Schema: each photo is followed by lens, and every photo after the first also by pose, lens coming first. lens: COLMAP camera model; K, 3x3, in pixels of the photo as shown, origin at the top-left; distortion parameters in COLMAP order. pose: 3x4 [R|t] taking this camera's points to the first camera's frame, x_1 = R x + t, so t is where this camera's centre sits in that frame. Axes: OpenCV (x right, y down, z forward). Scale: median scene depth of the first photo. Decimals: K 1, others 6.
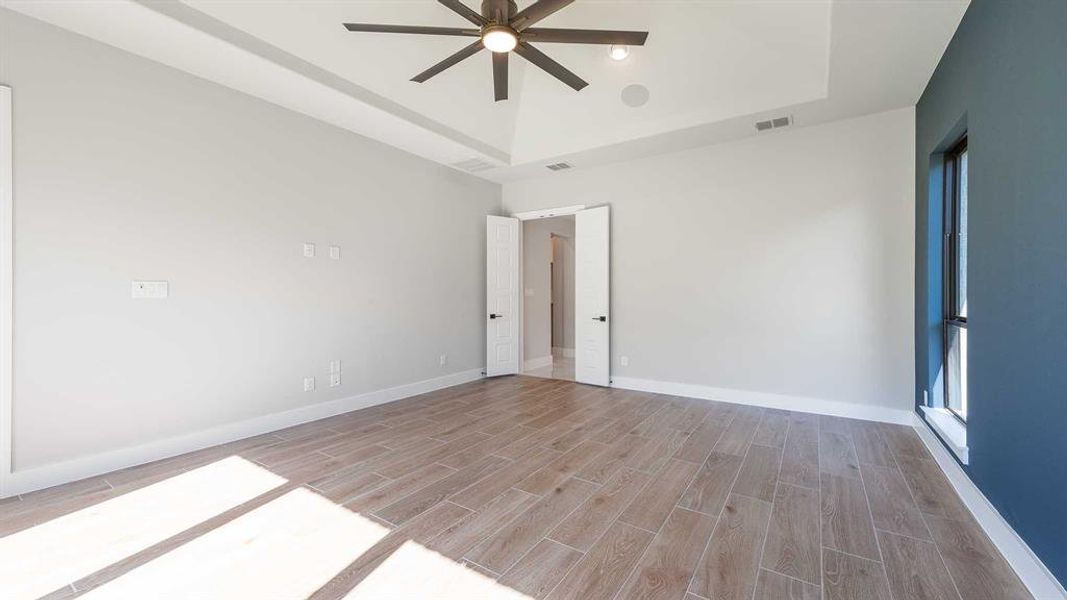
lens RADIAL K [[416.8, 0, 536.7], [0, 416.8, 302.1], [0, 0, 1]] dist [0.012516, -0.000614]
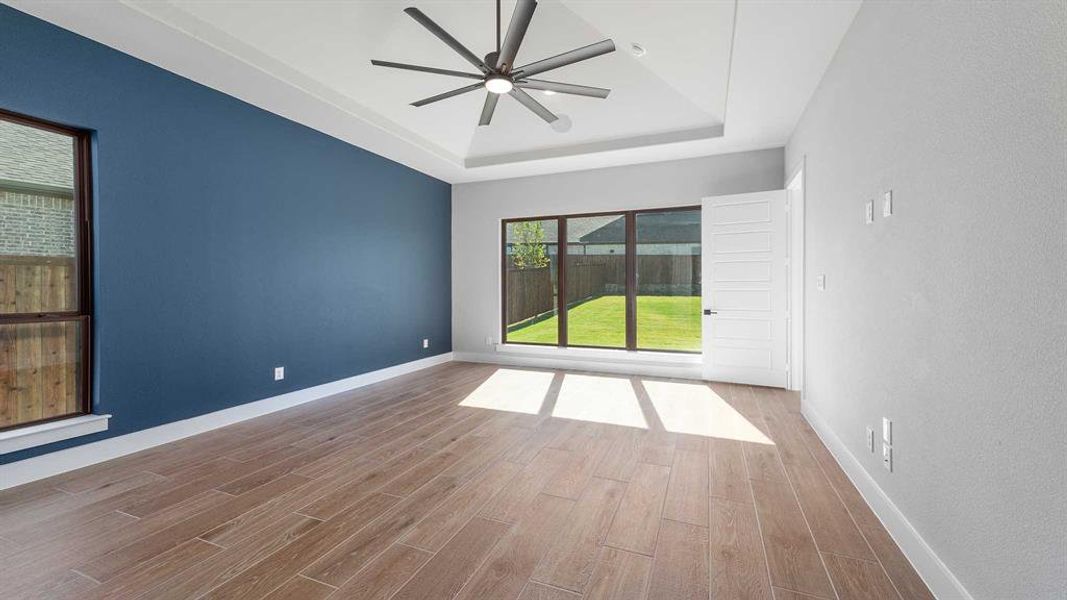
lens RADIAL K [[416.8, 0, 536.7], [0, 416.8, 302.1], [0, 0, 1]] dist [0.012516, -0.000614]
pose [[-0.980332, 0.007716, -0.197205, 0.052420], [-0.003680, 0.998347, 0.057358, -0.046359], [0.197321, 0.056955, -0.978683, 2.274795]]
